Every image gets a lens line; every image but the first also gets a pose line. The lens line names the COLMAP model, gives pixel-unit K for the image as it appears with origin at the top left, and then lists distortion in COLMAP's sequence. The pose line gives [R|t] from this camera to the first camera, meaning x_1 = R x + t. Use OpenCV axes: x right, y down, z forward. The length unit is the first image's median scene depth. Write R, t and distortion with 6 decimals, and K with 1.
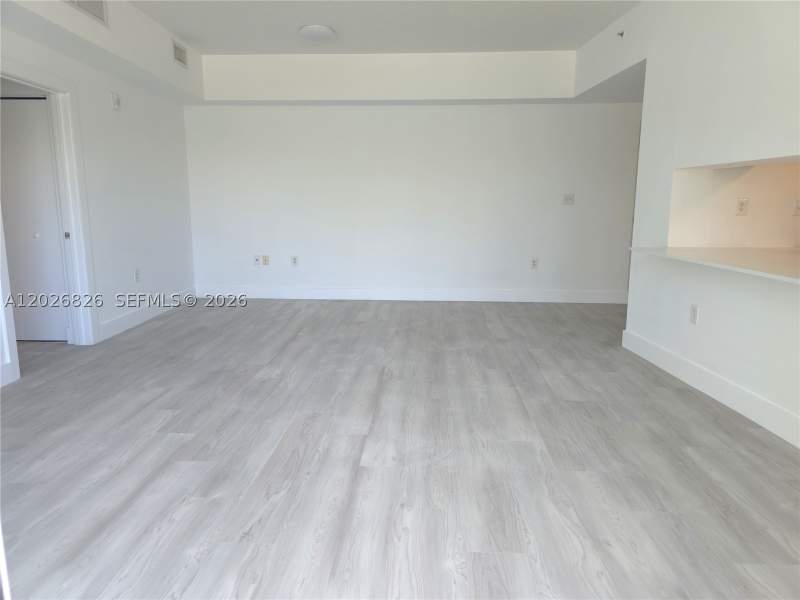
lens RADIAL K [[534.6, 0, 400.0], [0, 534.6, 300.0], [0, 0, 1]] dist [0.023397, -0.001514]
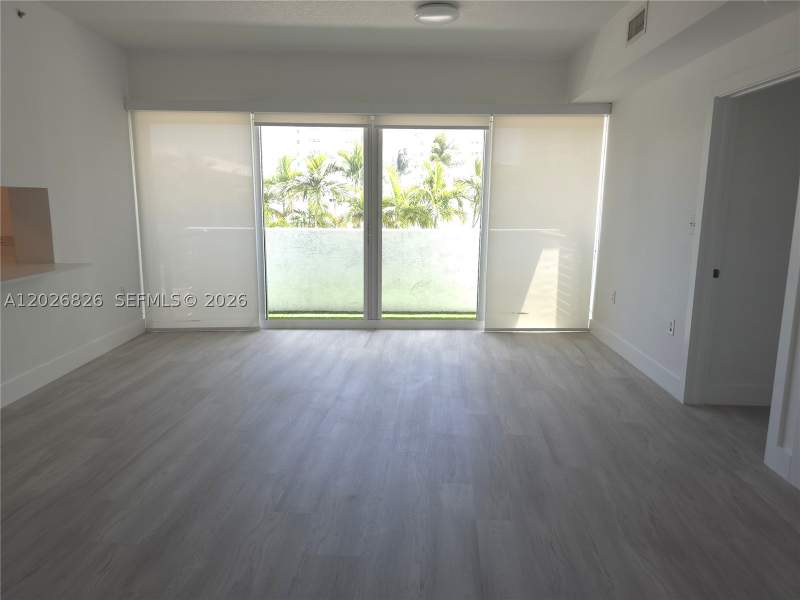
lens RADIAL K [[534.6, 0, 400.0], [0, 534.6, 300.0], [0, 0, 1]] dist [0.023397, -0.001514]
pose [[-0.999660, -0.013680, 0.022178, -0.226490], [-0.004818, 0.933476, 0.358607, -0.399002], [-0.025608, 0.358379, -0.933225, 1.866801]]
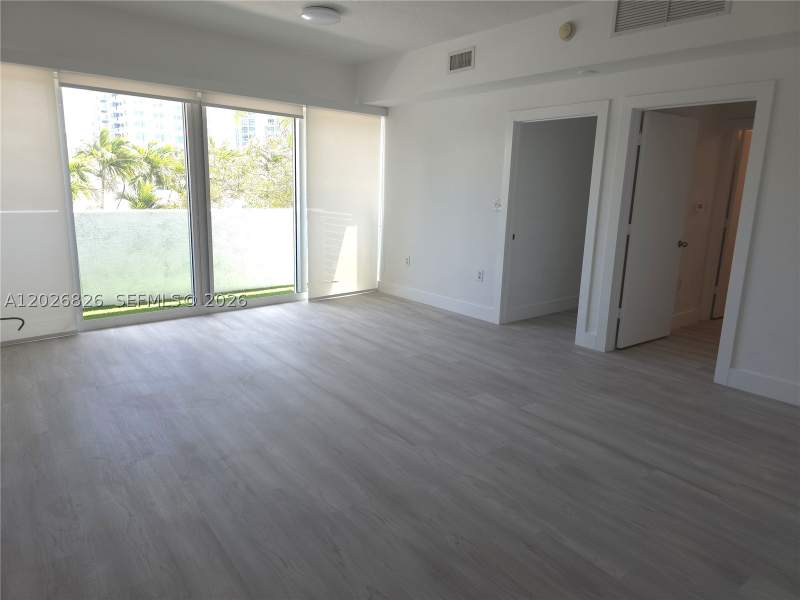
lens RADIAL K [[529.2, 0, 396.4], [0, 529.2, 290.8], [0, 0, 1]] dist [0.058641, -0.064361]
pose [[-0.765272, 0.100351, -0.635836, 0.544949], [-0.148558, 0.933575, 0.326142, -0.389584], [0.626329, 0.344046, -0.699531, 1.799739]]
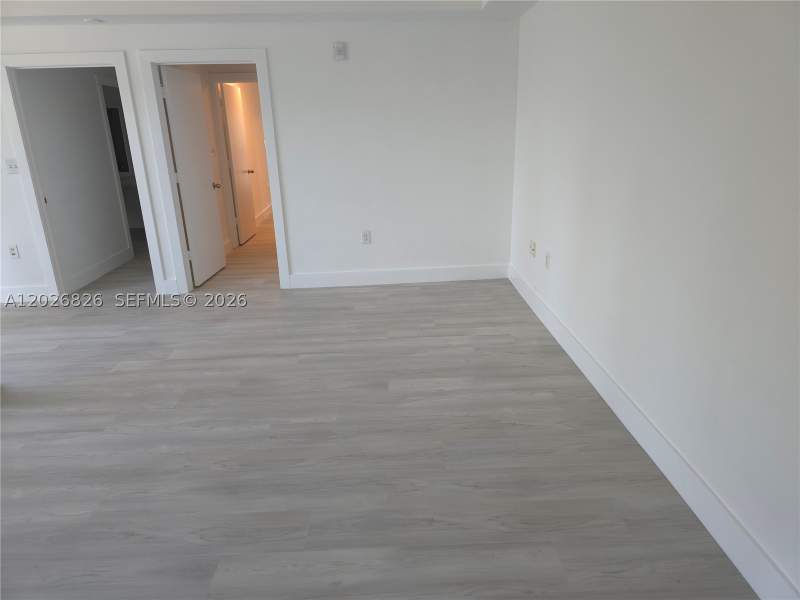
lens RADIAL K [[529.2, 0, 396.4], [0, 529.2, 290.8], [0, 0, 1]] dist [0.058641, -0.064361]
pose [[0.082758, 0.284931, -0.954969, 0.778294], [-0.156330, 0.950104, 0.269932, -0.376189], [0.984232, 0.126952, 0.123172, 1.606293]]
